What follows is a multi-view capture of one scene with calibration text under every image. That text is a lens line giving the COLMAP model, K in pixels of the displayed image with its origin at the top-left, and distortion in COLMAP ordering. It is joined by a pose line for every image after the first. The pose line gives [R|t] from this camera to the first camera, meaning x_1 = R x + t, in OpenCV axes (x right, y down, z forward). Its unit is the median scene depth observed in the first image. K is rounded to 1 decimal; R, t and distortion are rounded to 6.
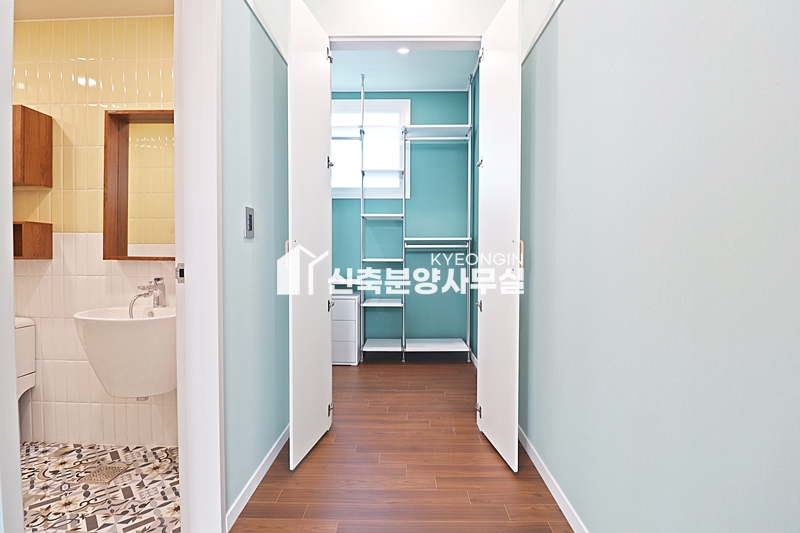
lens RADIAL K [[371.1, 0, 391.7], [0, 371.1, 260.3], [0, 0, 1]] dist [-0.001893, -0.009152]
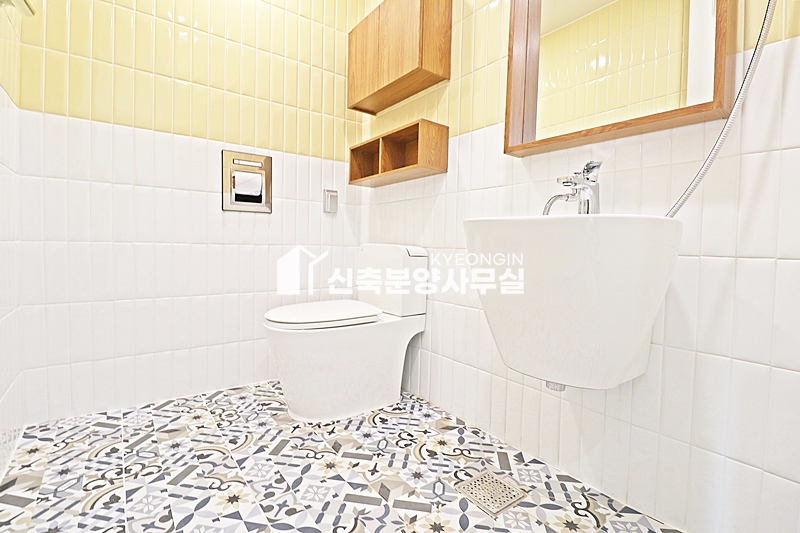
lens RADIAL K [[371.1, 0, 409.7], [0, 371.1, 261.4], [0, 0, 1]] dist [-0.001893, -0.009152]
pose [[0.639146, 0.041278, -0.767977, -0.362720], [-0.038268, 0.999029, 0.021848, 0.170978], [0.768132, 0.015424, 0.640105, 0.440295]]
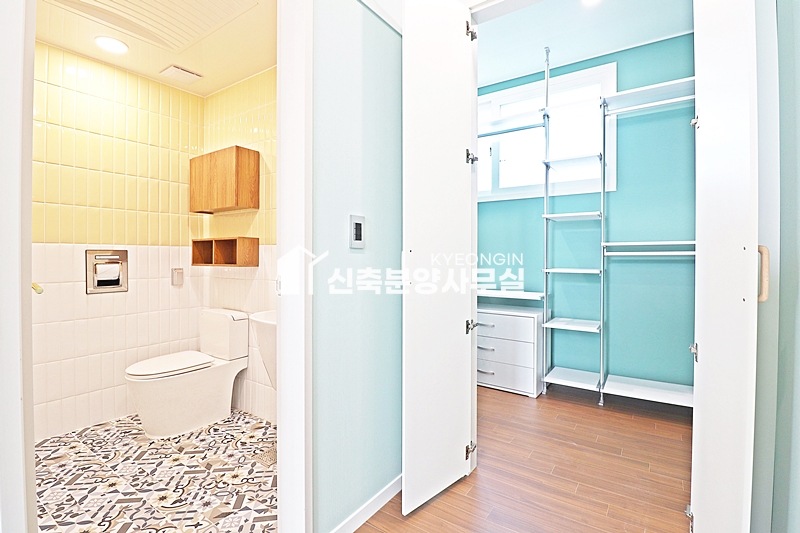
lens RADIAL K [[371.1, 0, 401.4], [0, 371.1, 259.9], [0, 0, 1]] dist [-0.001893, -0.009152]
pose [[0.841414, 0.002794, -0.540383, 0.155785], [-0.012162, 0.999831, -0.013766, -0.014814], [0.540254, 0.018155, 0.841306, 0.211528]]
